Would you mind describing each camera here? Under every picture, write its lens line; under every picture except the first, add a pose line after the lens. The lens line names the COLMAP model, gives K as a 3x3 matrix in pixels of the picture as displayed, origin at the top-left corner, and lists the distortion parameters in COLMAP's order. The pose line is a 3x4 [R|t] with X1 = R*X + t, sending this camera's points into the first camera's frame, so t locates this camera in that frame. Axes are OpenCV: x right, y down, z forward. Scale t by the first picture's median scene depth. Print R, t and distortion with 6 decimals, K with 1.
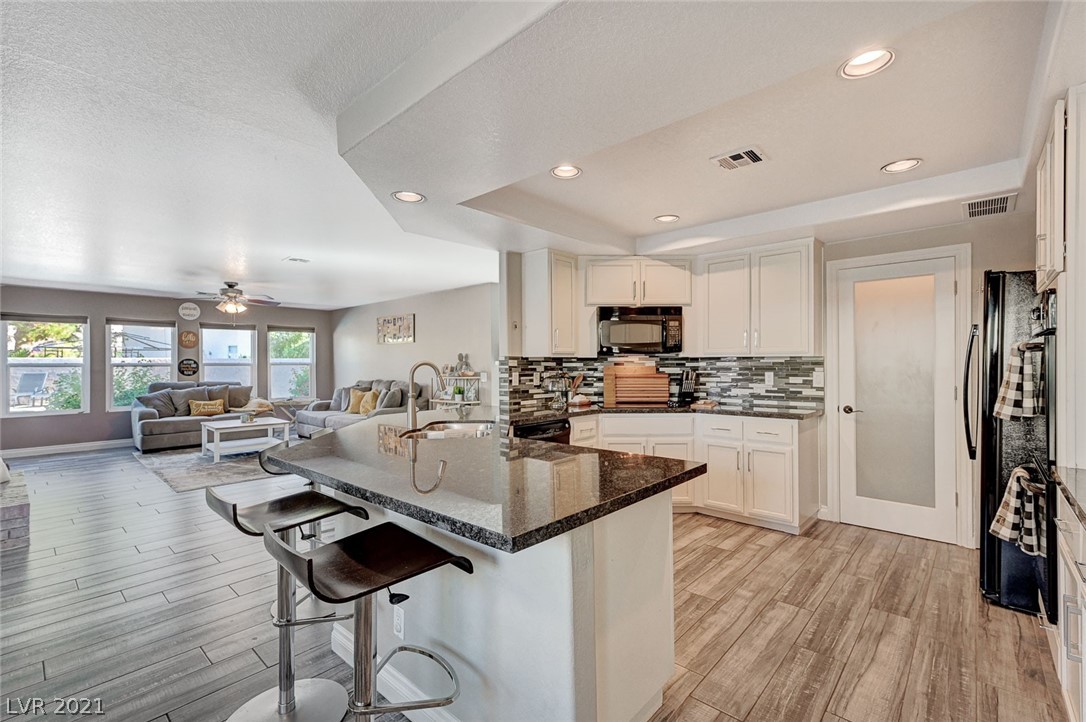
lens RADIAL K [[474.6, 0, 544.9], [0, 474.6, 362.4], [0, 0, 1]] dist [0.012143, 0.000445]
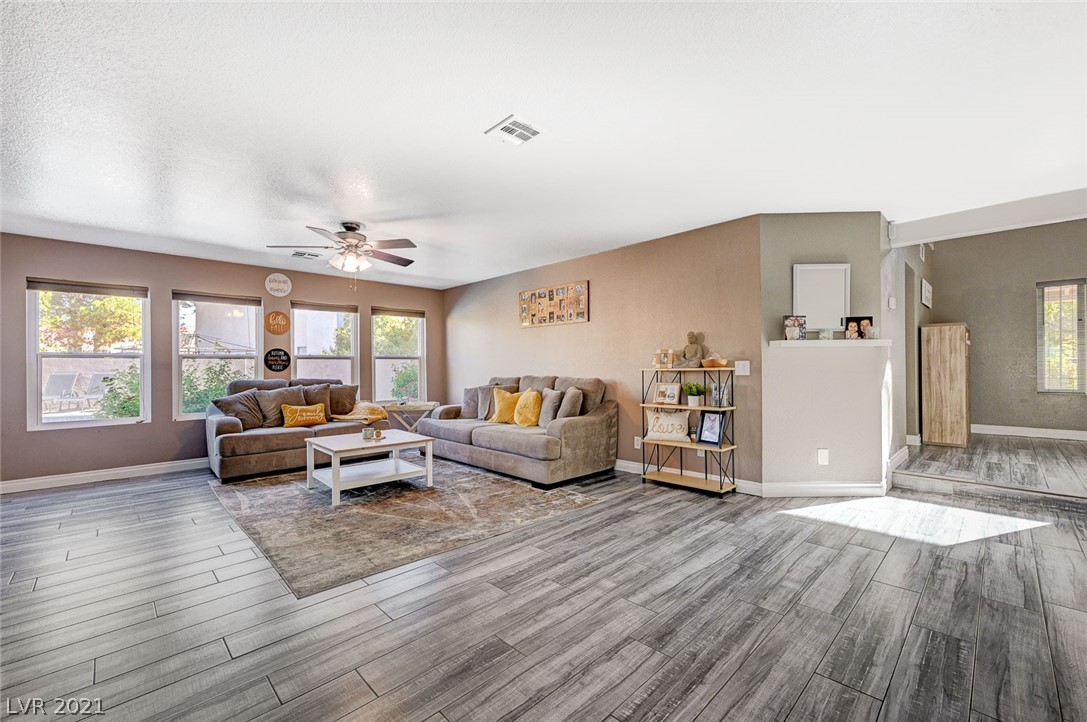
lens RADIAL K [[440.6, 0, 541.2], [0, 440.6, 364.4], [0, 0, 1]] dist [0.001492, 0.000098]
pose [[0.998305, -0.005795, -0.057911, -0.320373], [0.005492, 0.999970, -0.005376, 0.024821], [0.057940, 0.005049, 0.998307, 0.366285]]
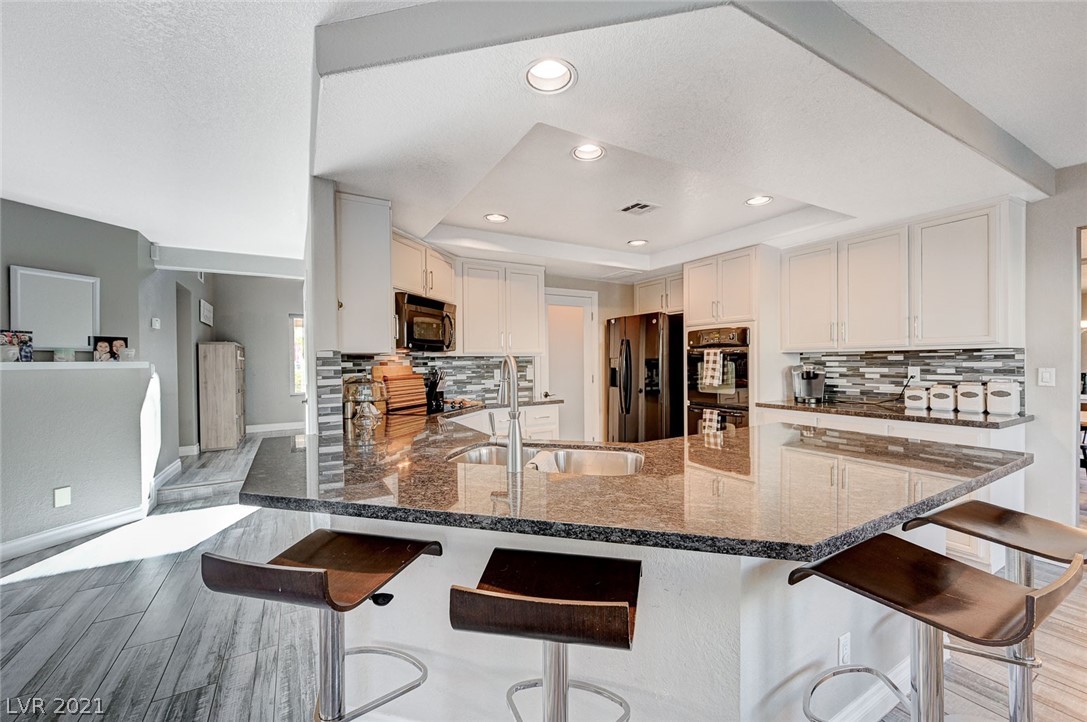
lens RADIAL K [[436.3, 0, 544.6], [0, 436.3, 366.2], [0, 0, 1]] dist [-0.000104, -0.000206]
pose [[0.296516, -0.008385, 0.954991, -0.295831], [0.010301, 0.999931, 0.005581, 0.004115], [-0.954972, 0.008182, 0.296582, 0.310125]]
